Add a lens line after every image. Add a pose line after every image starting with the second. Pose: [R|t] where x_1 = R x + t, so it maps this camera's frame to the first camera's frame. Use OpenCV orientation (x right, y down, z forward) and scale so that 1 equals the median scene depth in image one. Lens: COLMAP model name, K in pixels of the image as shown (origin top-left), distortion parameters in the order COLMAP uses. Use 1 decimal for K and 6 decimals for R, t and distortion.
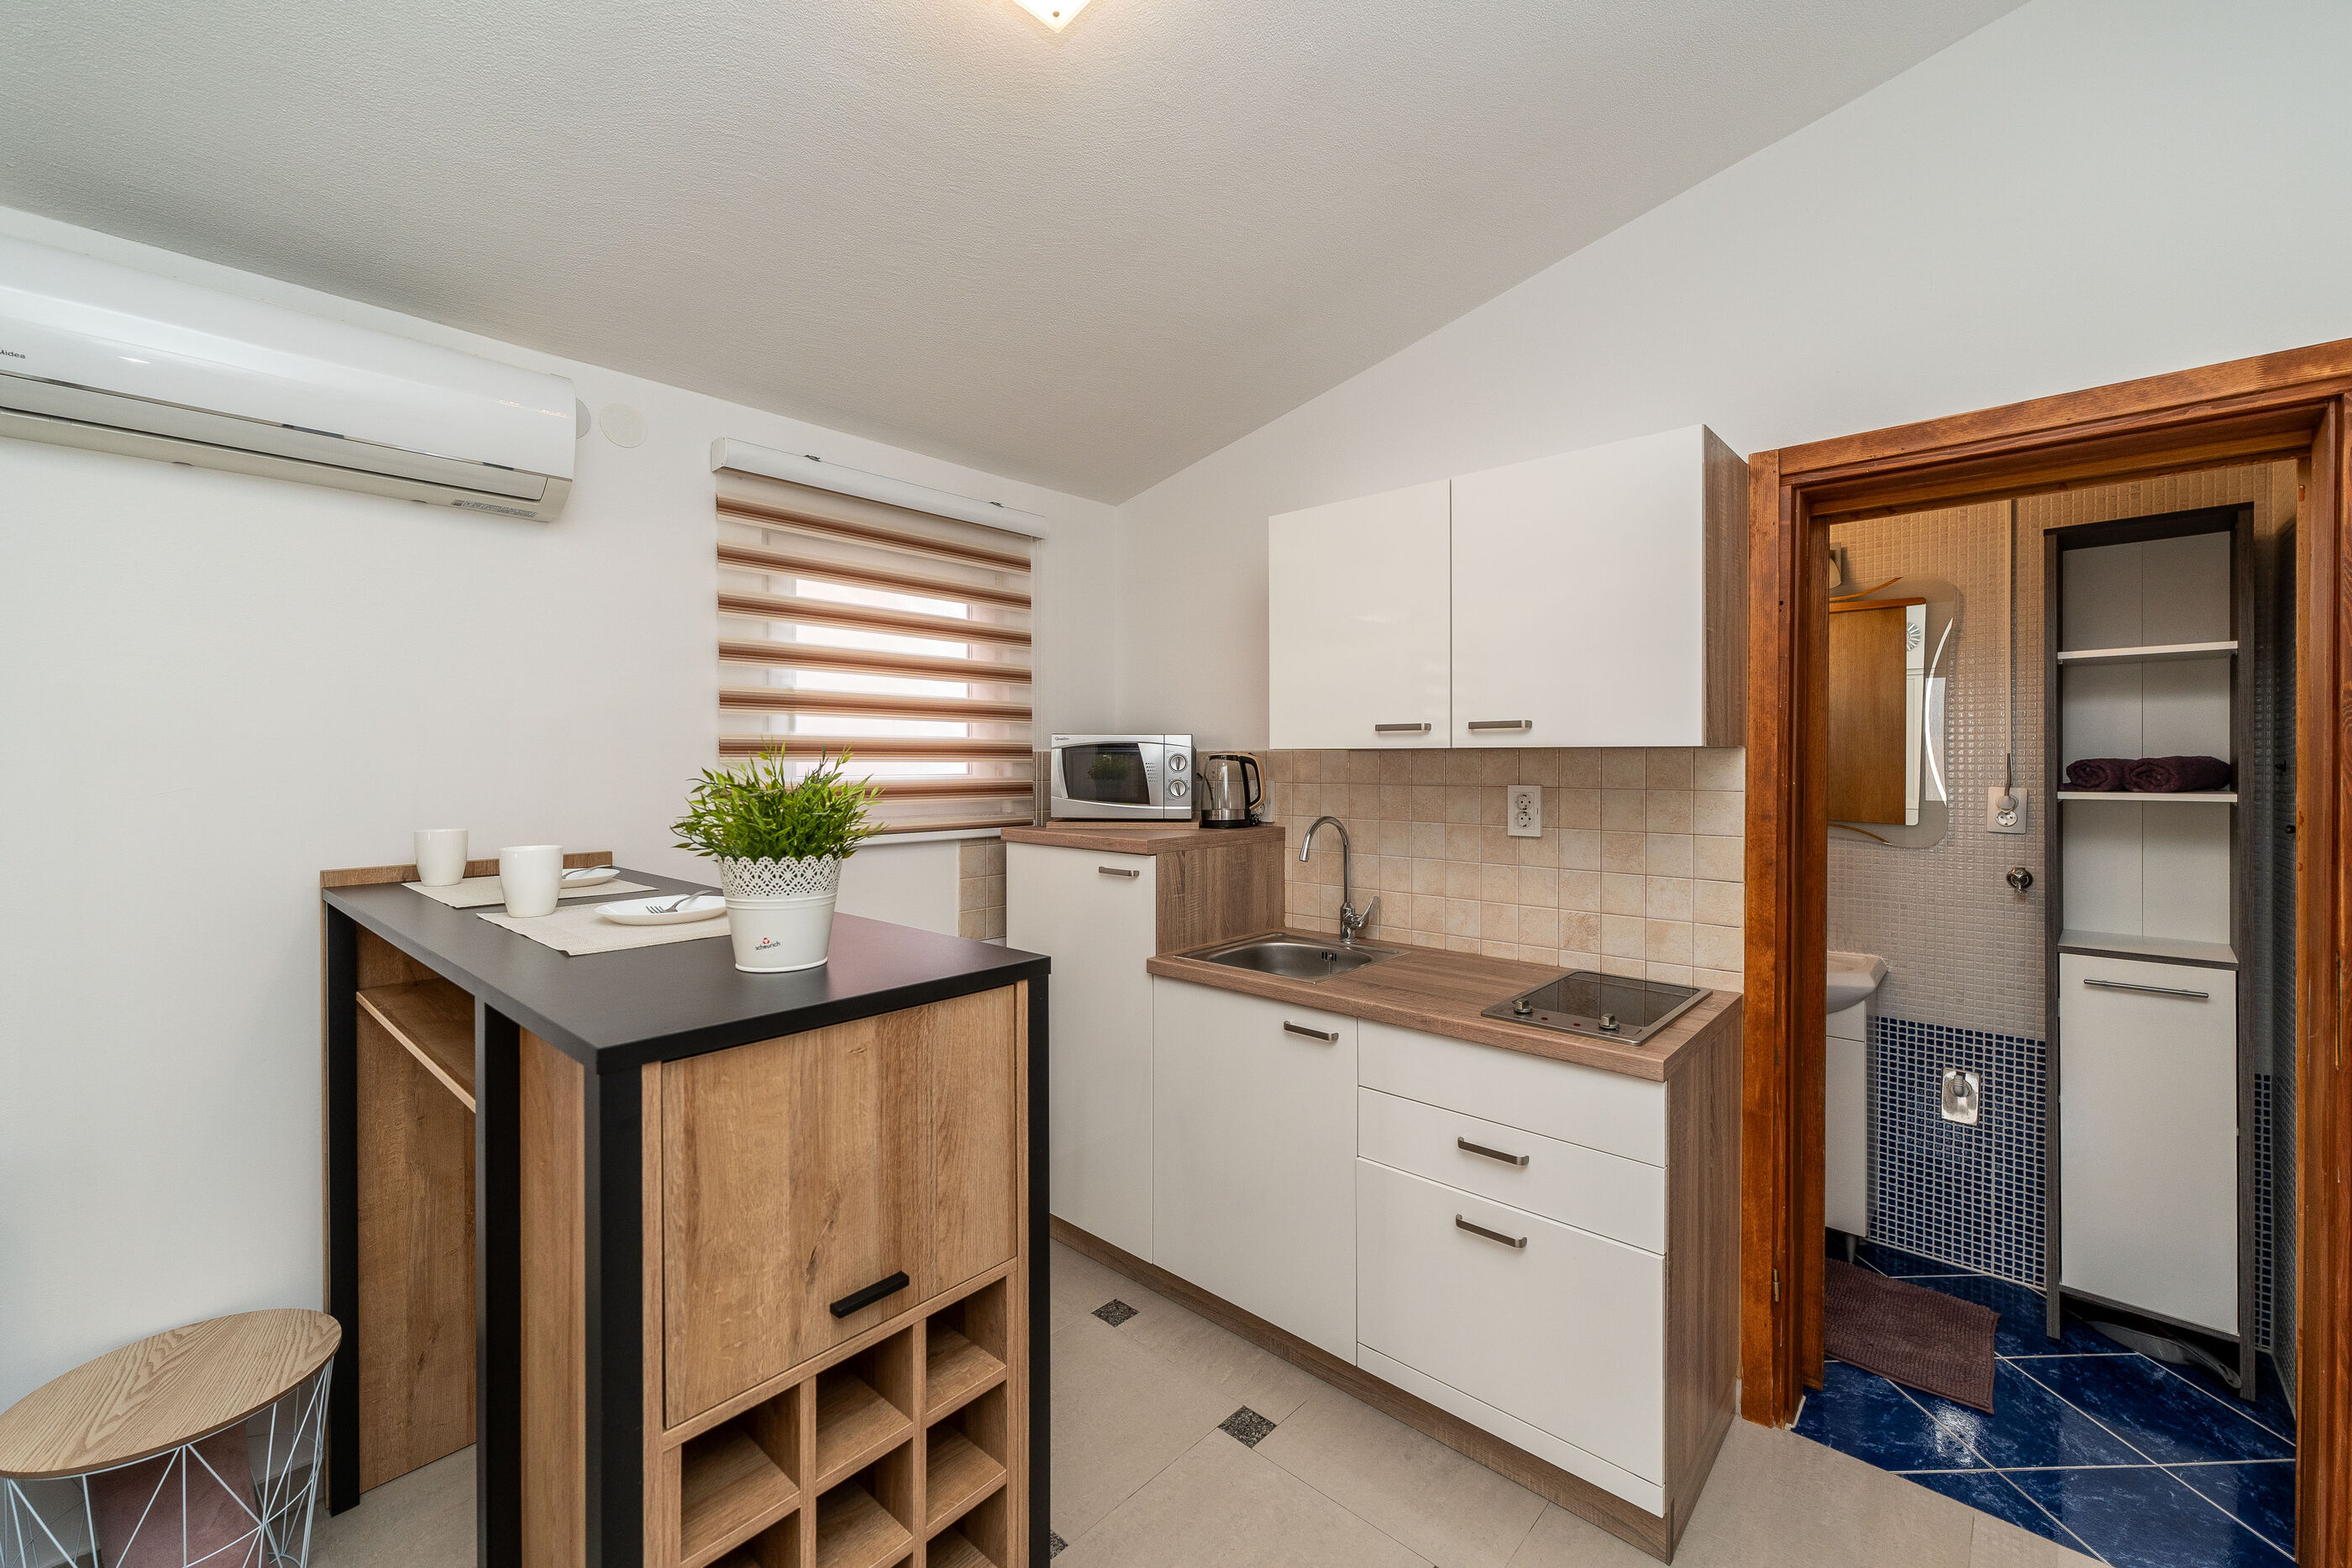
lens RADIAL K [[935.7, 0, 1168.5], [0, 935.7, 767.4], [0, 0, 1]] dist [-0.000436, 0.000579]
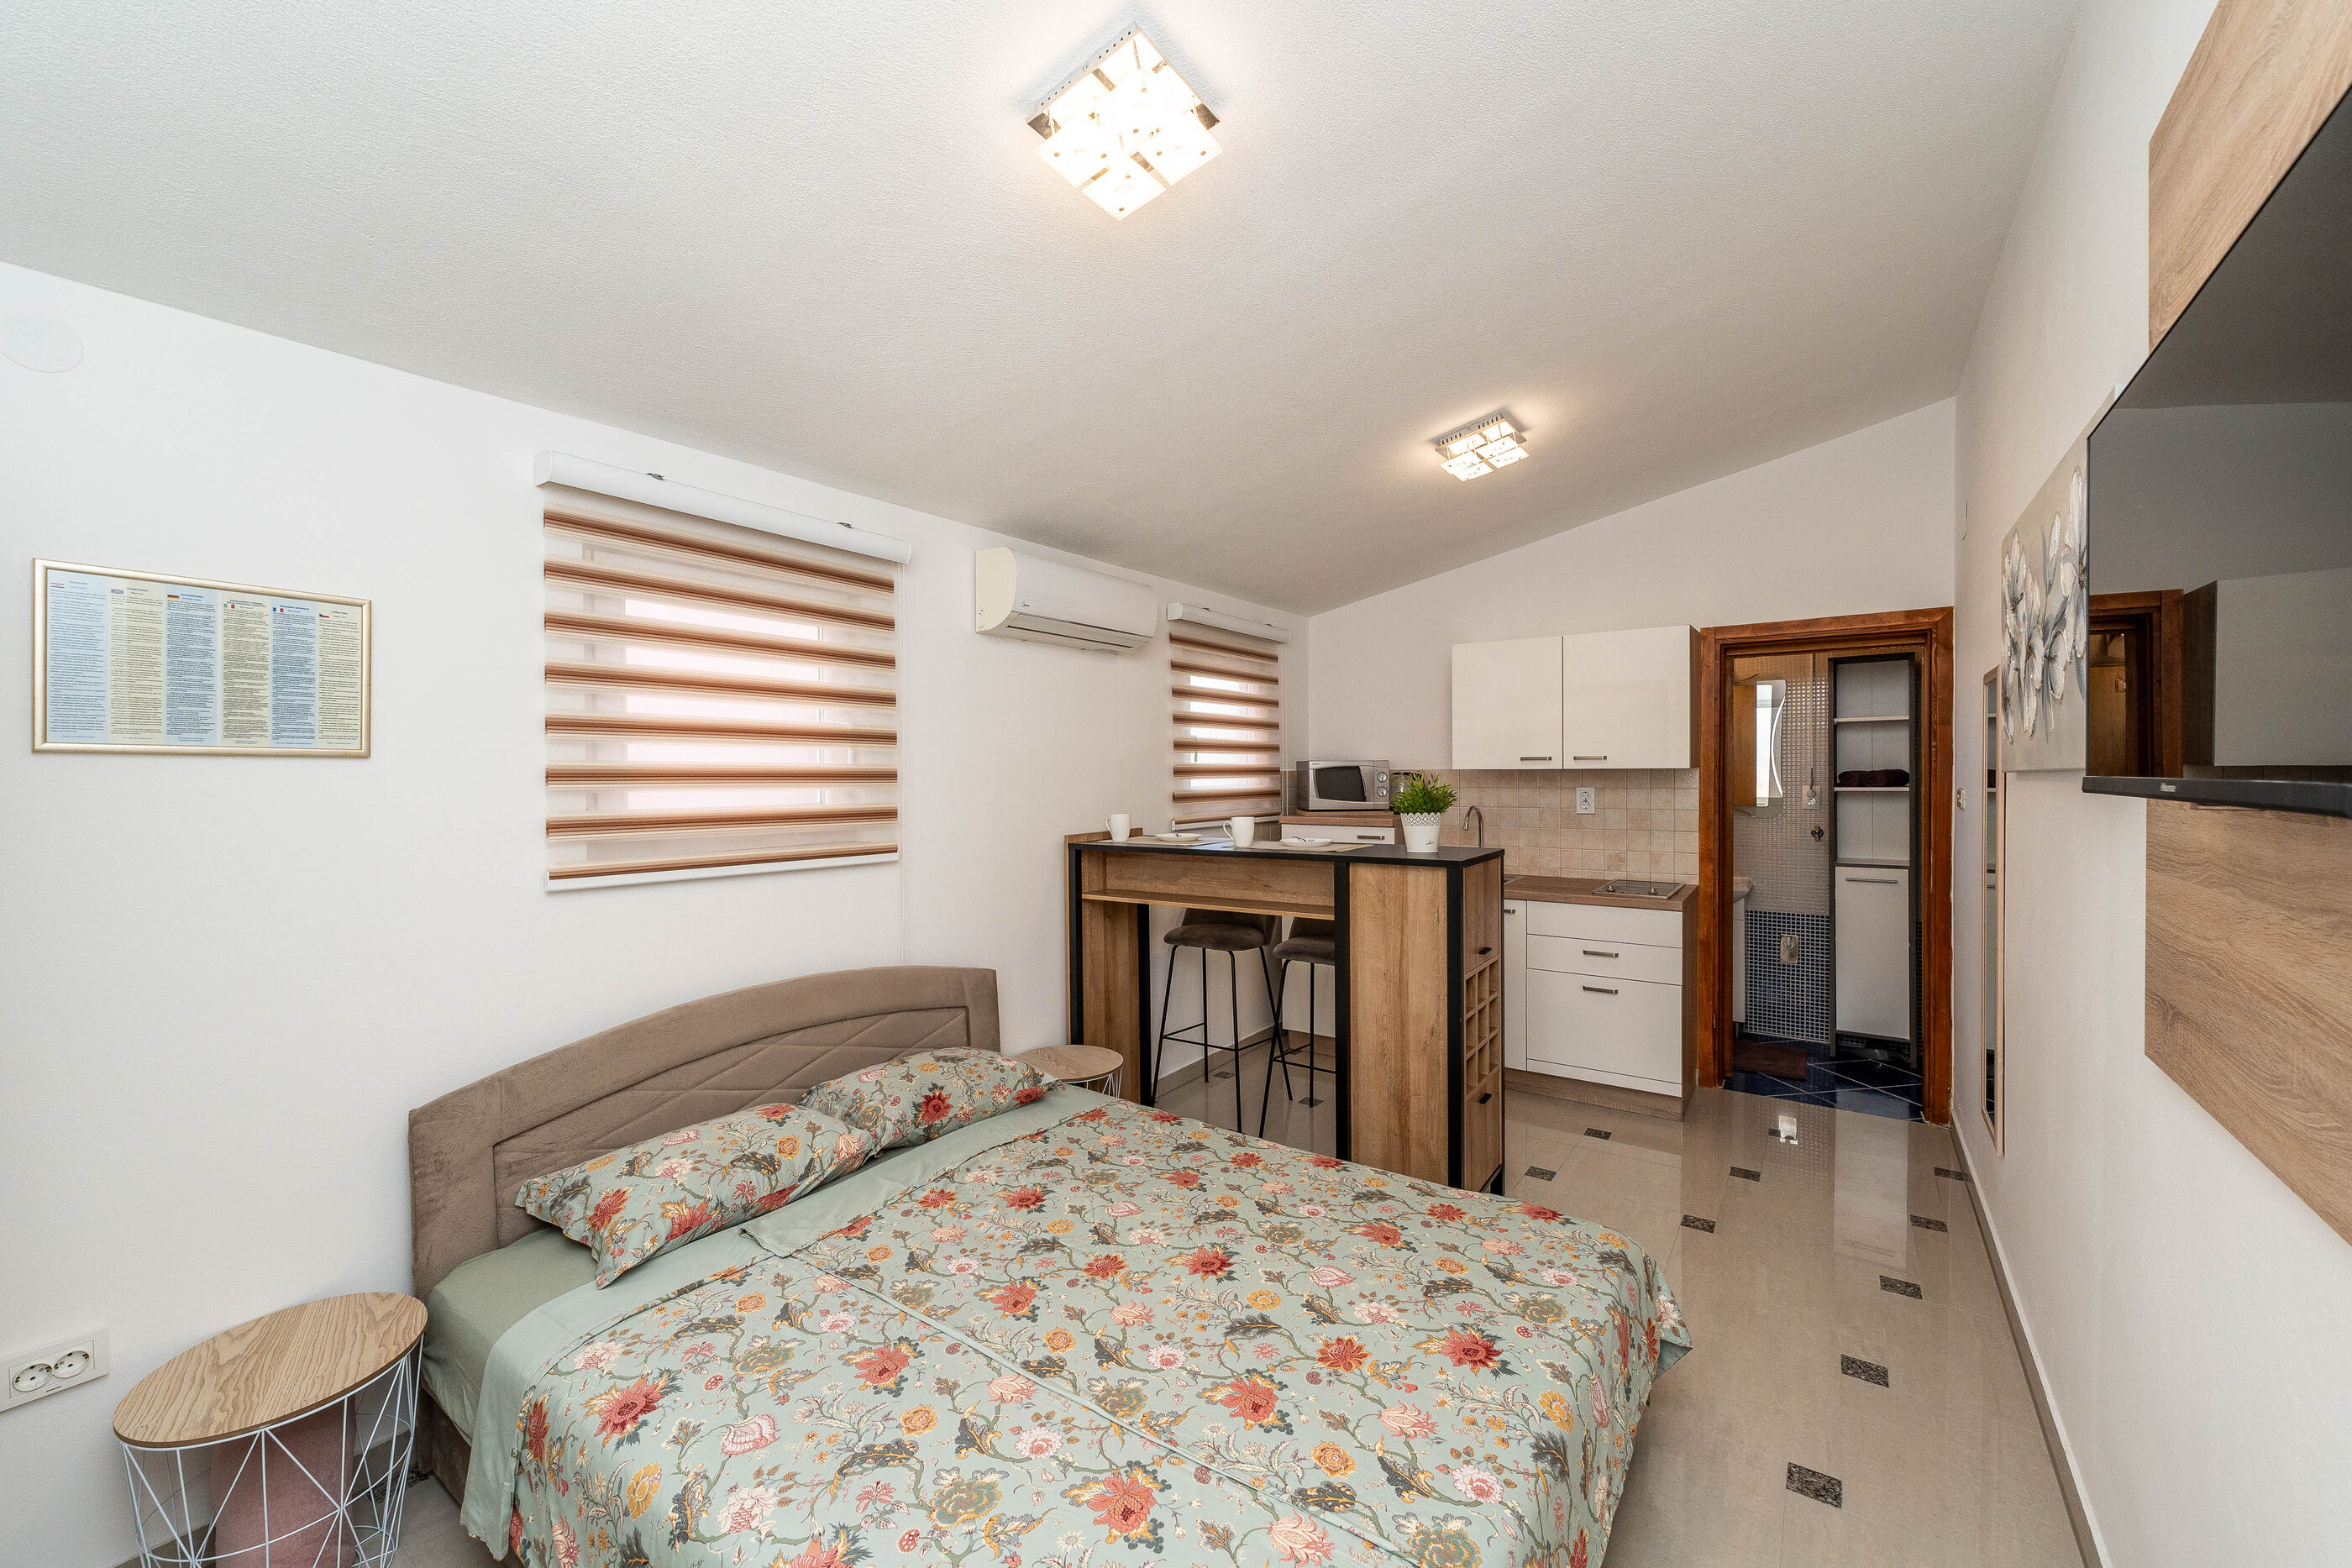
lens RADIAL K [[935.7, 0, 1162.5], [0, 935.7, 783.0], [0, 0, 1]] dist [-0.000436, 0.000579]
pose [[0.991934, -0.011078, 0.126271, -0.734554], [0.010430, 0.999929, 0.005792, -0.010016], [-0.126326, -0.004428, 0.991979, -0.811560]]
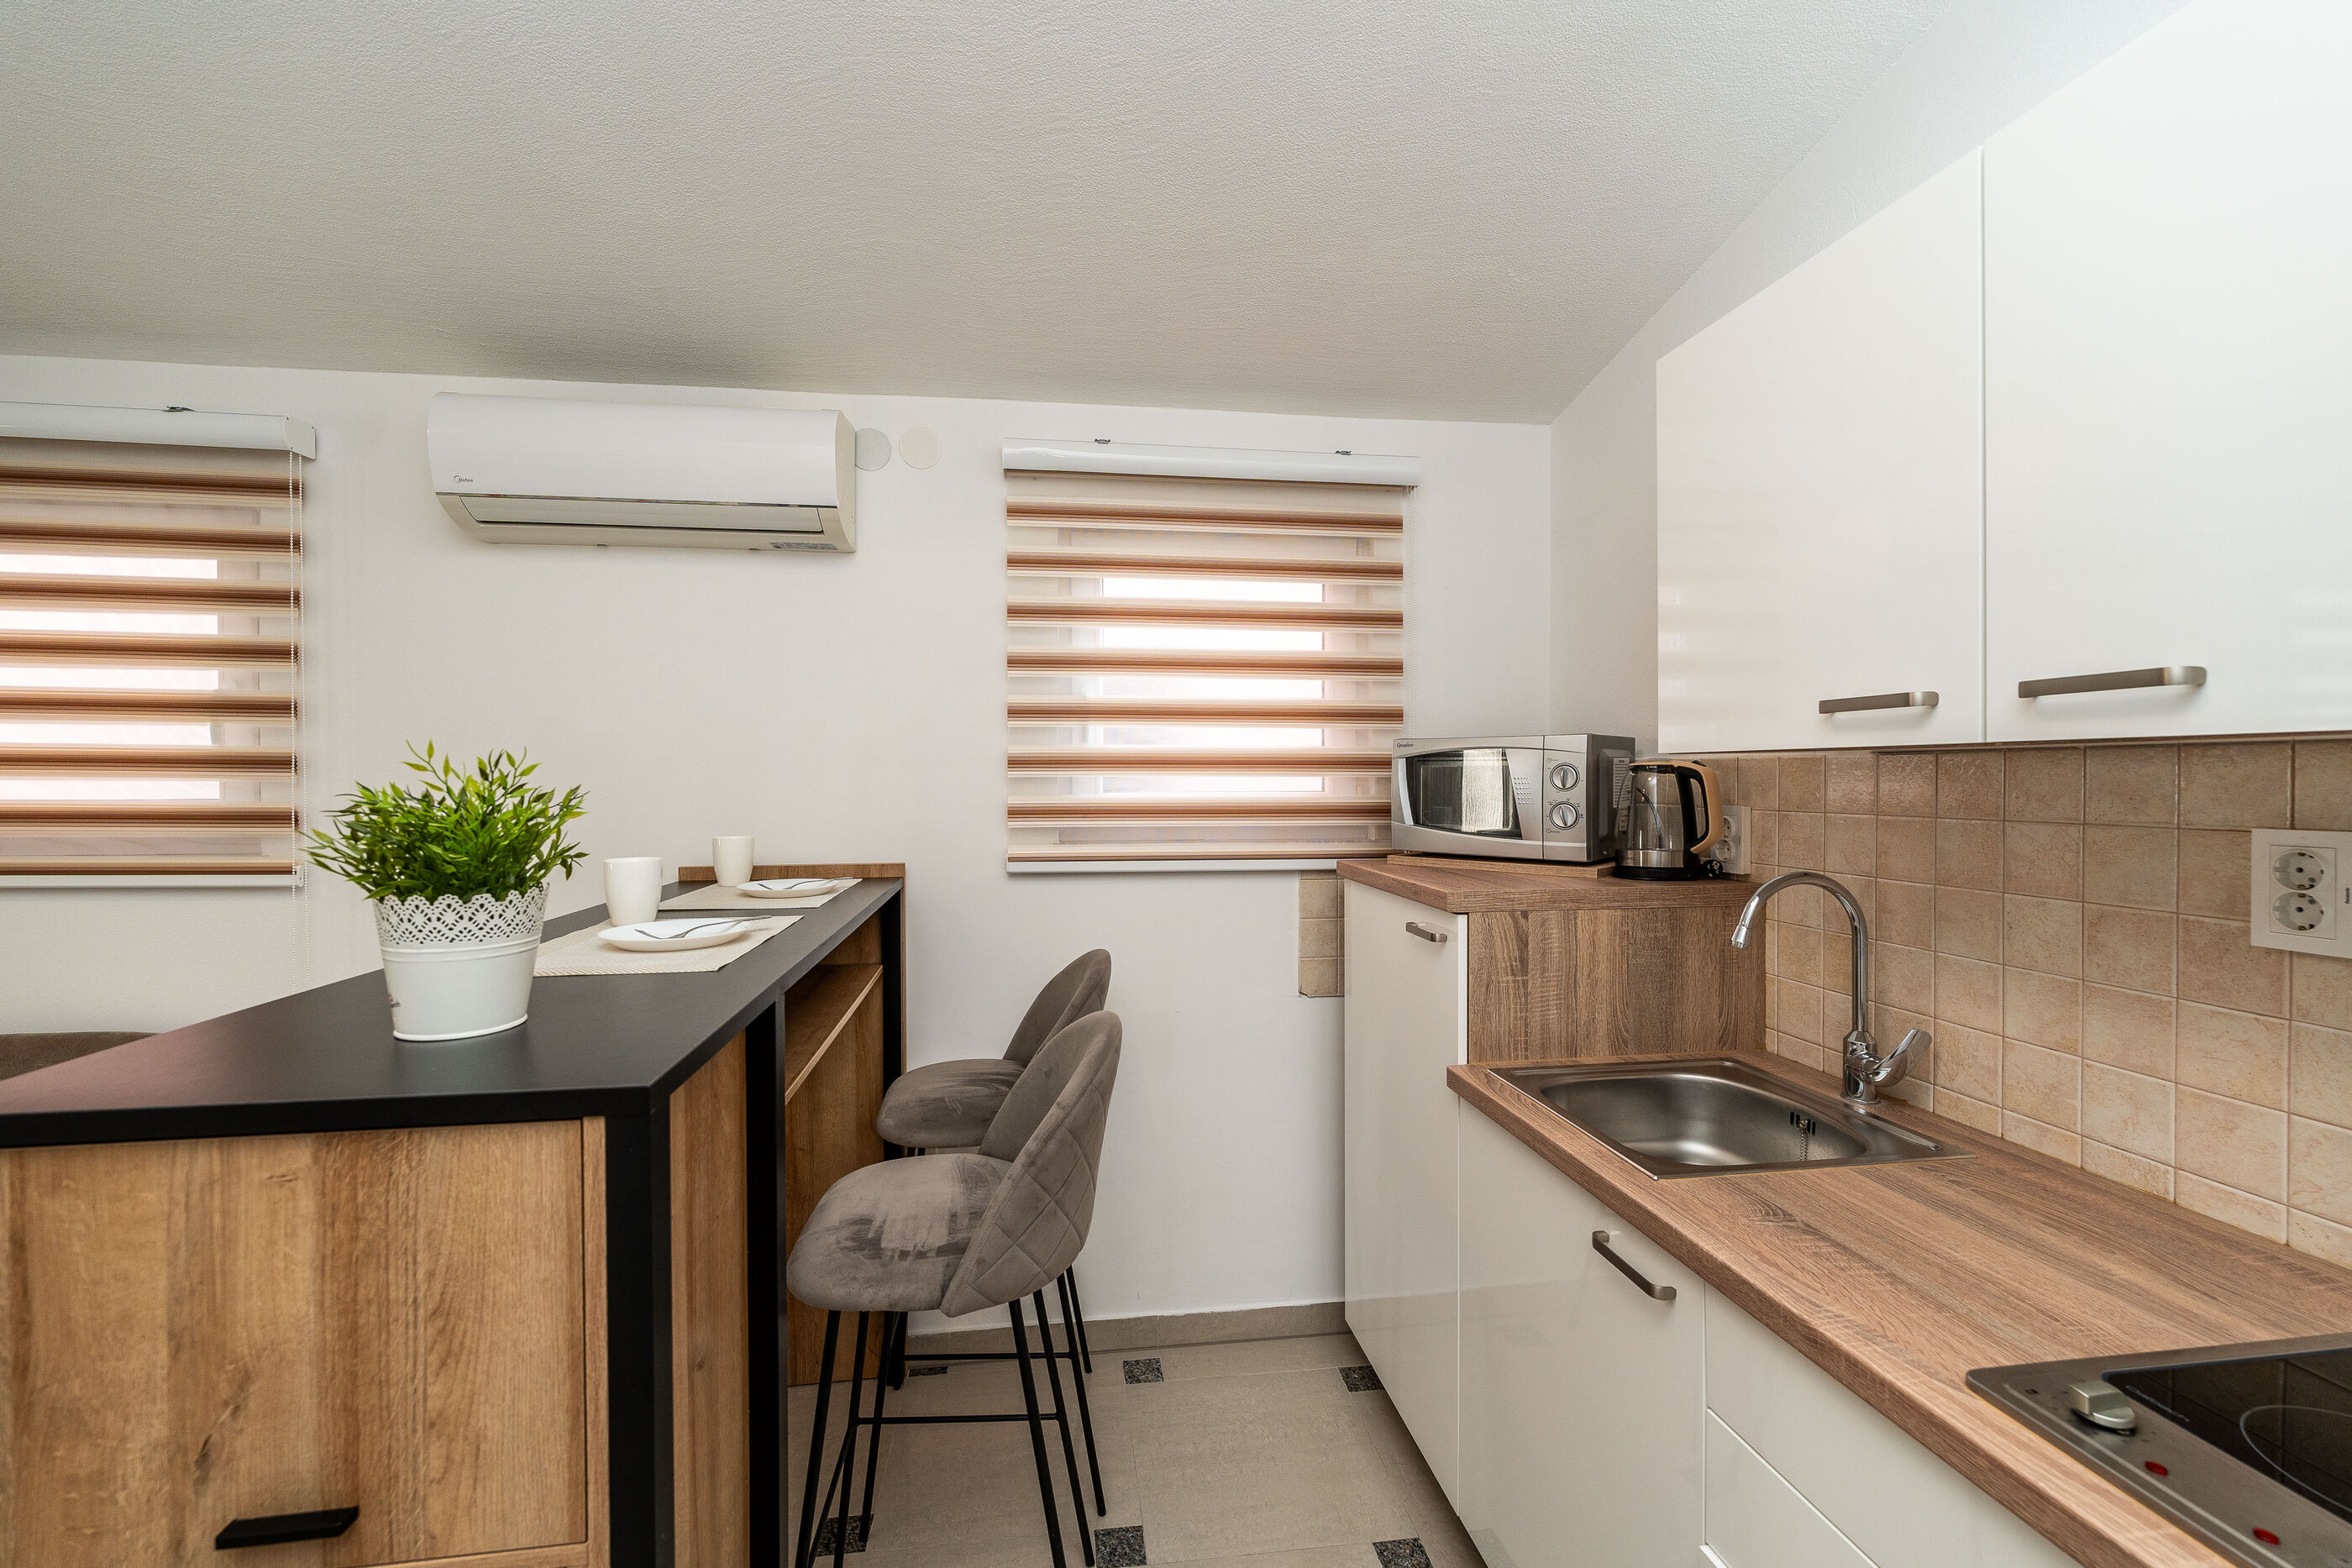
lens RADIAL K [[935.7, 0, 1161.1], [0, 935.7, 787.3], [0, 0, 1]] dist [-0.000436, 0.000579]
pose [[0.766259, 0.005271, -0.642510, 0.259771], [-0.002762, 0.999984, 0.004909, -0.000192], [0.642526, -0.001987, 0.766262, 0.360058]]
